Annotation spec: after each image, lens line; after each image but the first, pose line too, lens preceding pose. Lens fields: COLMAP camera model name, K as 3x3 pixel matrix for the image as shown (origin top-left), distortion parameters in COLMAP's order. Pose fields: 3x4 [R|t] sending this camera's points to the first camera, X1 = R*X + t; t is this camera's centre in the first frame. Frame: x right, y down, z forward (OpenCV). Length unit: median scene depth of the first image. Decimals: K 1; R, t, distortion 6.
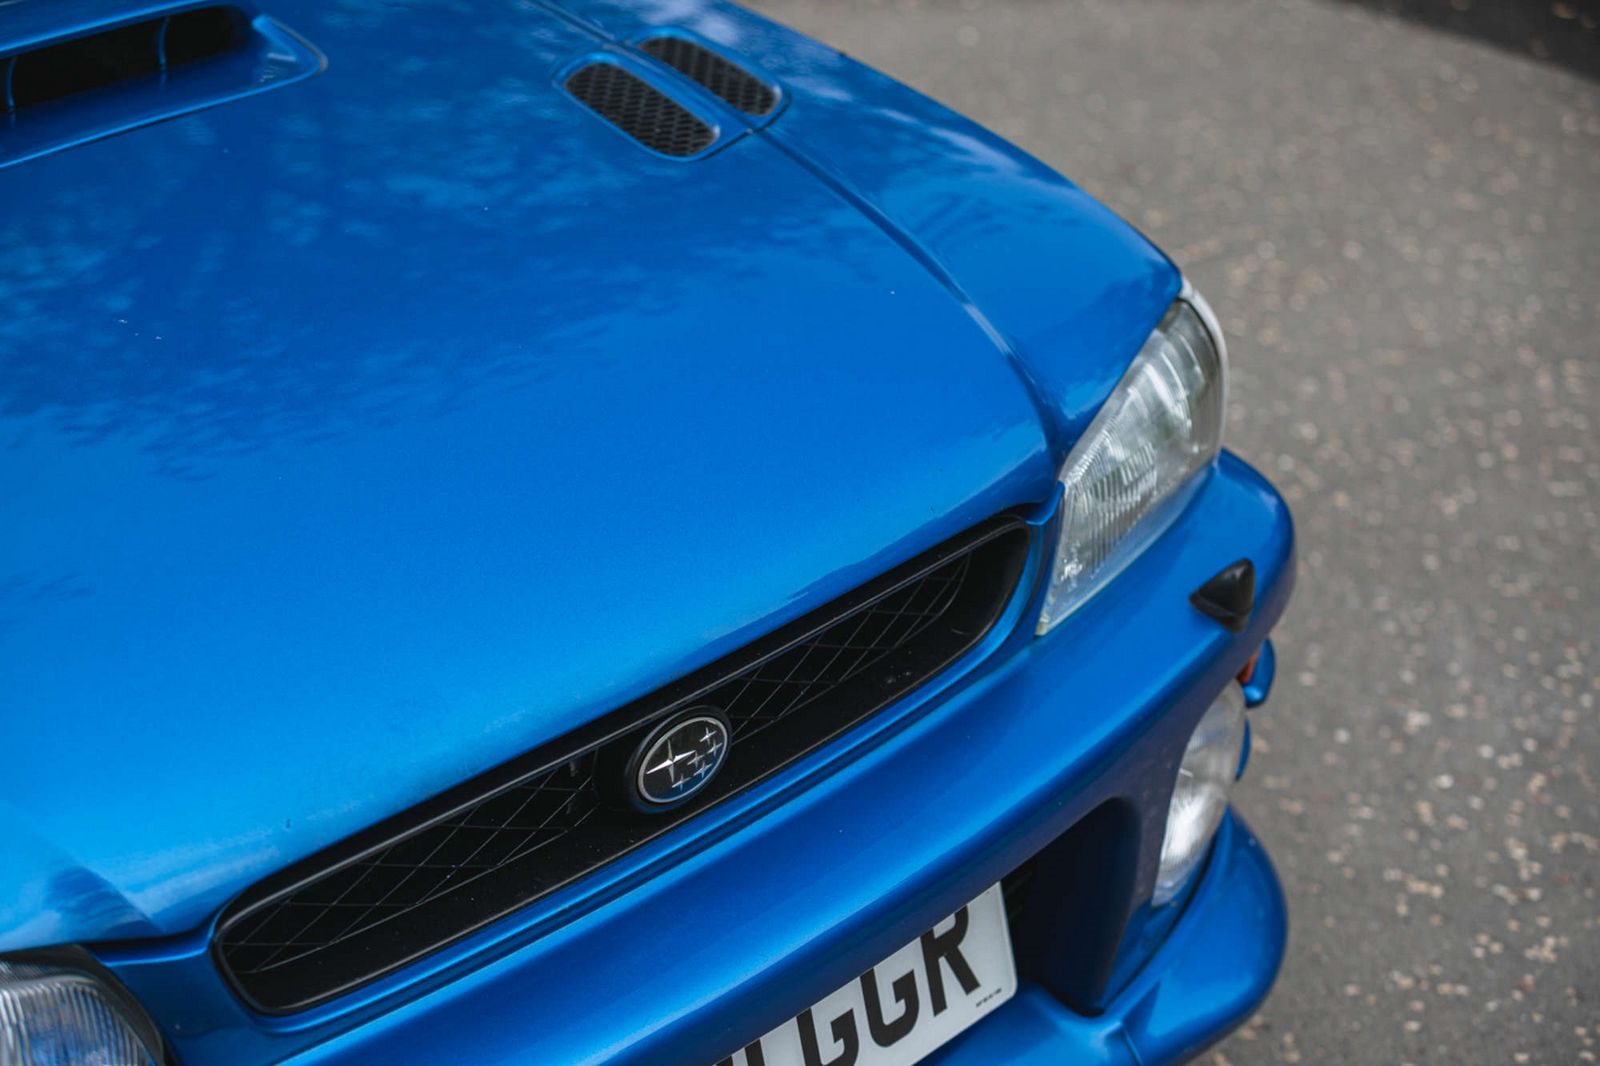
lens RADIAL K [[3226.3, 0, 797.6], [0, 3226.3, 530.6], [0, 0, 1]] dist [-0.285970, 0.000000]
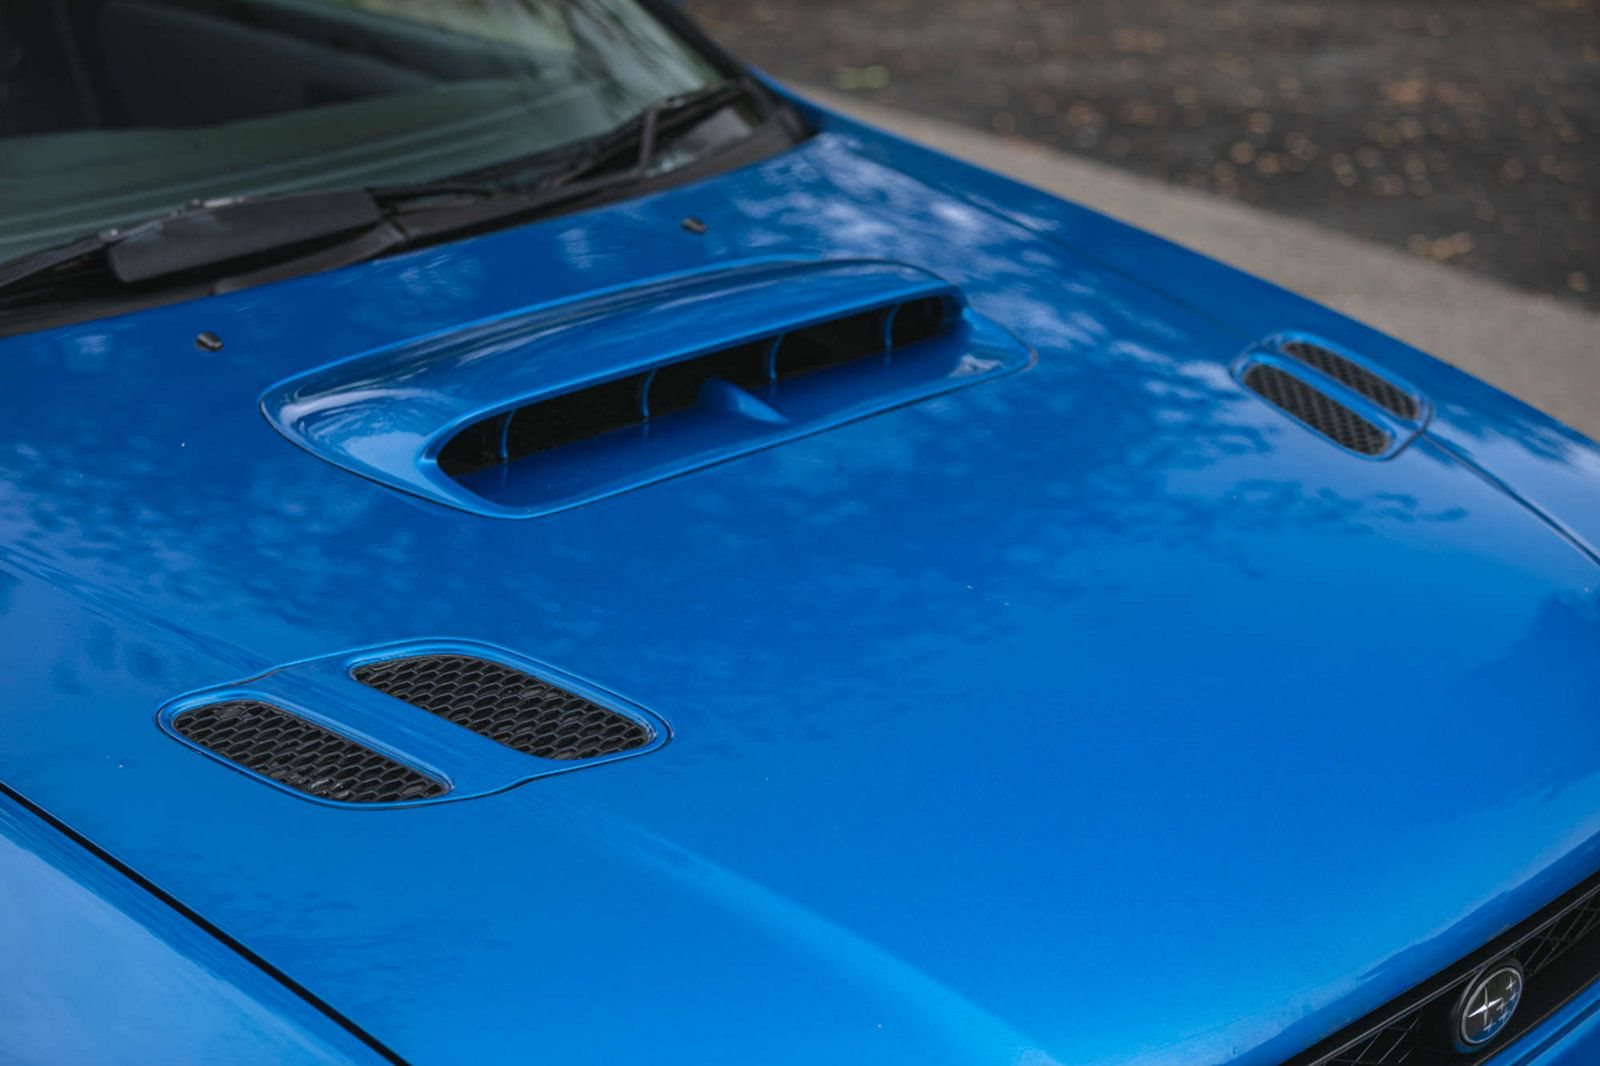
lens RADIAL K [[3226.3, 0, 794.9], [0, 3226.3, 541.7], [0, 0, 1]] dist [-0.285970, 0.000000]
pose [[0.999347, 0.035780, -0.004944, -0.255420], [-0.036069, 0.995802, -0.084131, 0.010910], [0.001913, 0.084254, 0.996442, -0.097899]]
